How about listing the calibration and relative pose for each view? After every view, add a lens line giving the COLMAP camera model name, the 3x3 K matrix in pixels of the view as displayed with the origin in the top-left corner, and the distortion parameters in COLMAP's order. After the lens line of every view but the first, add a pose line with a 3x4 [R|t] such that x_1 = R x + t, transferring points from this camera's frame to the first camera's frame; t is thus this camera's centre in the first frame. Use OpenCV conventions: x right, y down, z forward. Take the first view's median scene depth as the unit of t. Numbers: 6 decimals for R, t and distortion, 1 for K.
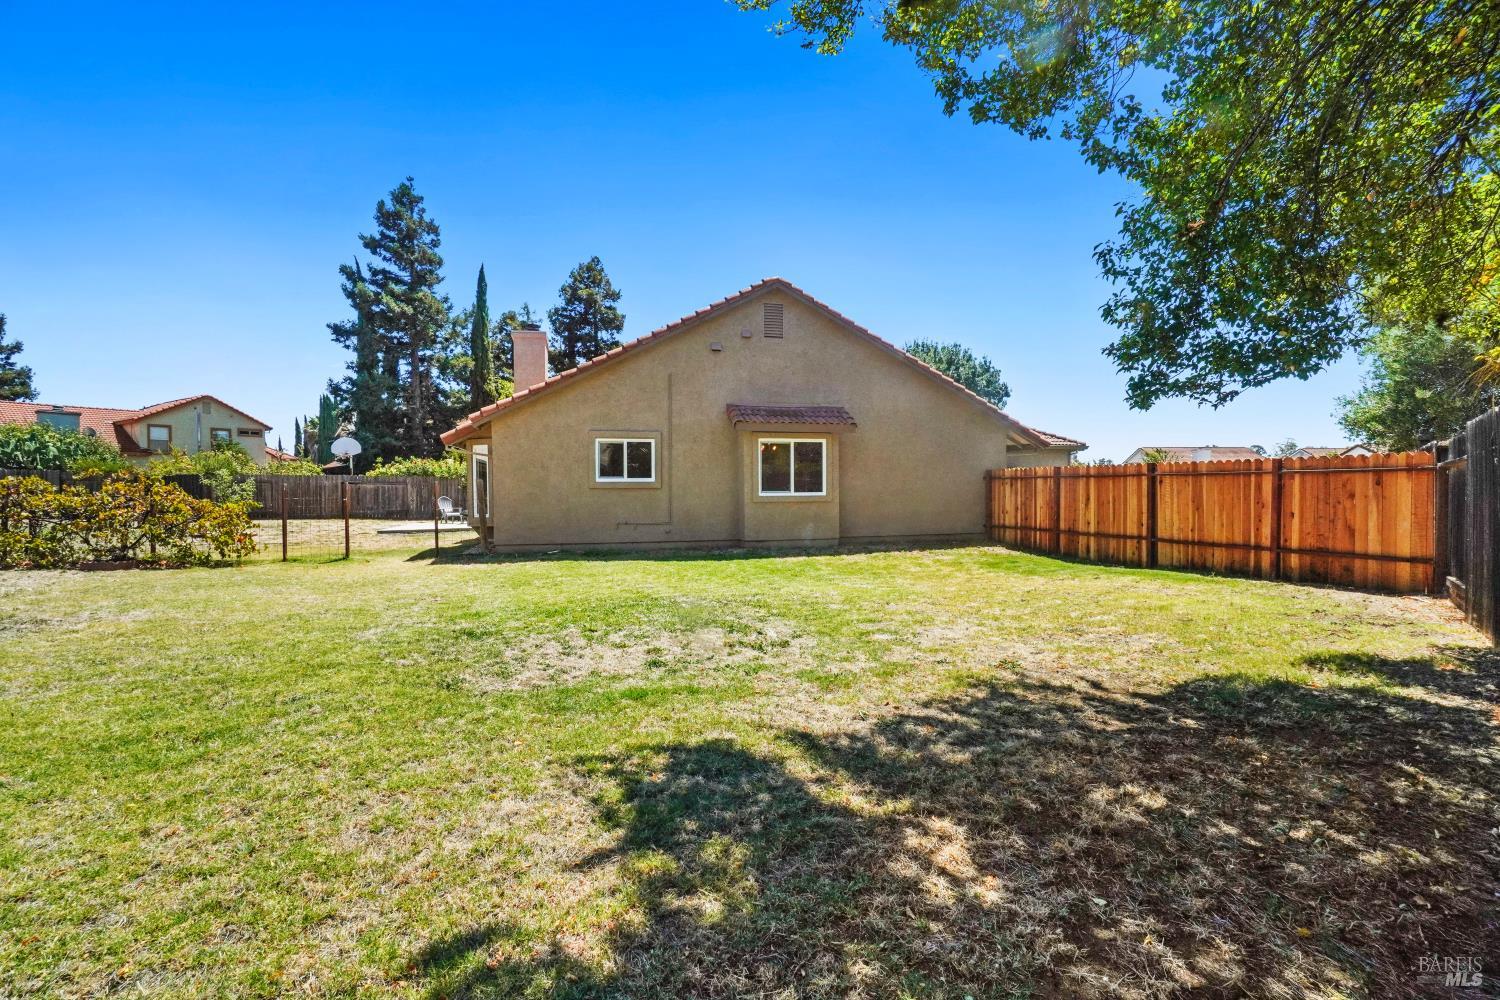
lens RADIAL K [[662.8, 0, 752.7], [0, 662.8, 496.8], [0, 0, 1]] dist [-0.025188, 0.003412]
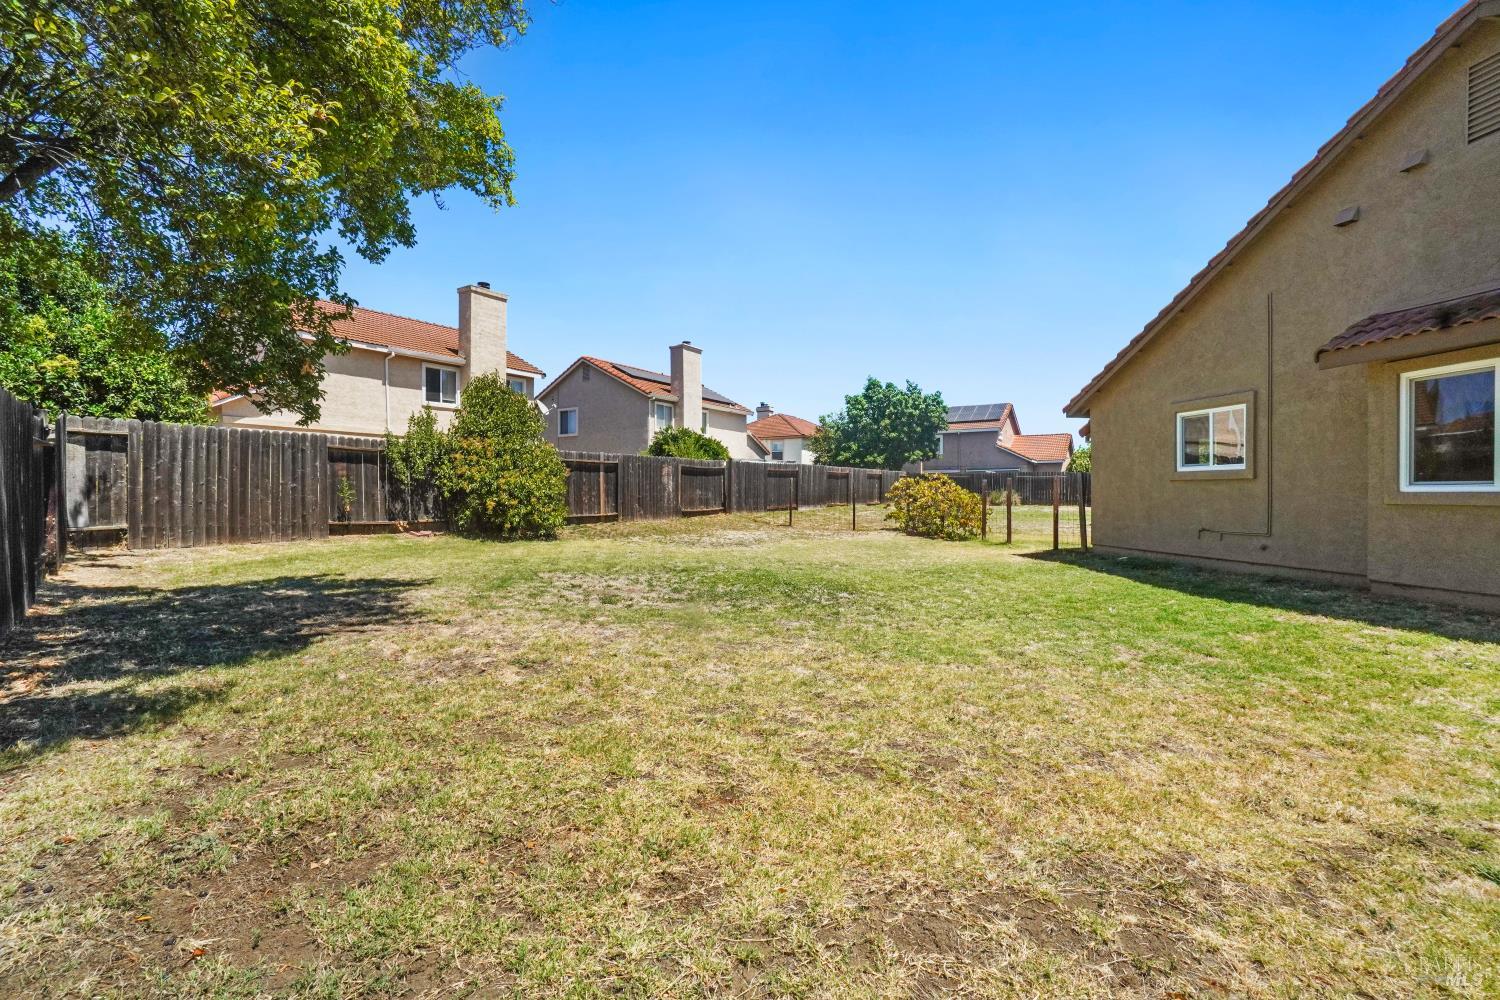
lens RADIAL K [[662.8, 0, 746.5], [0, 662.8, 491.4], [0, 0, 1]] dist [-0.025188, 0.003412]
pose [[-0.088411, 0.006233, -0.996065, 0.195610], [-0.010596, 0.999918, 0.007198, -0.000390], [0.996028, 0.011191, -0.088338, 0.212349]]
